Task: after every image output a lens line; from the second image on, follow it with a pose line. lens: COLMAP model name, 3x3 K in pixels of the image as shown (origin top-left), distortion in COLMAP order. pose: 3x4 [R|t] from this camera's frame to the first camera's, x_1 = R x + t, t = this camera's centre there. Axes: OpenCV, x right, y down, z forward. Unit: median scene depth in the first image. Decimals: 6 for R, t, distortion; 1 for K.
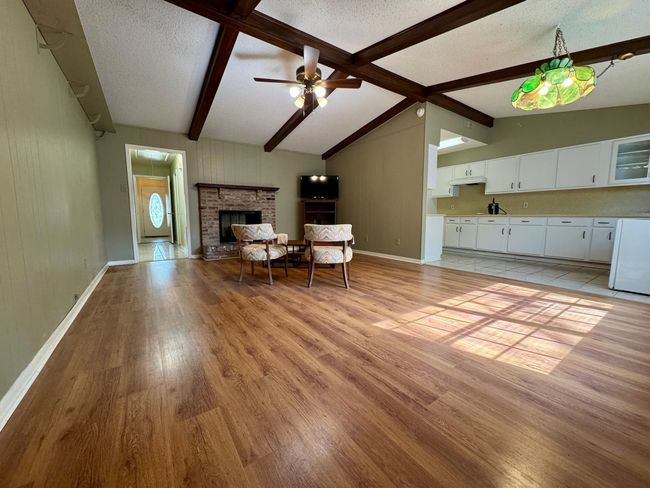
lens RADIAL K [[261.4, 0, 322.7], [0, 261.4, 243.1], [0, 0, 1]] dist [-0.001959, -0.000254]
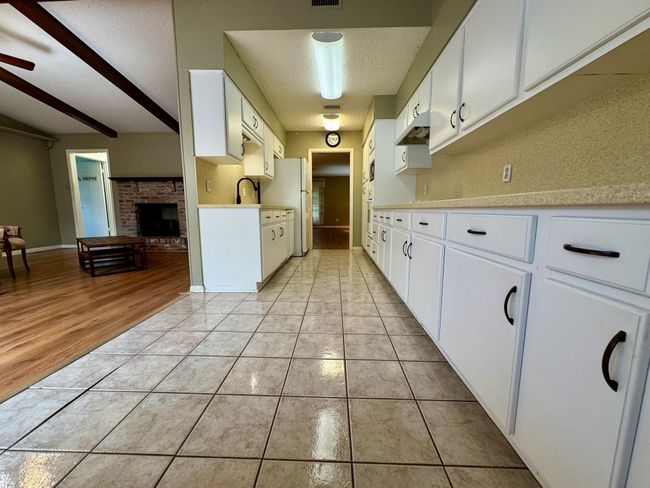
lens RADIAL K [[261.4, 0, 323.6], [0, 261.4, 247.8], [0, 0, 1]] dist [-0.001959, -0.000254]
pose [[0.794017, 0.087292, -0.601595, 0.829807], [-0.061631, 0.996097, 0.063190, -0.061506], [0.604763, -0.013097, 0.796298, 0.632072]]
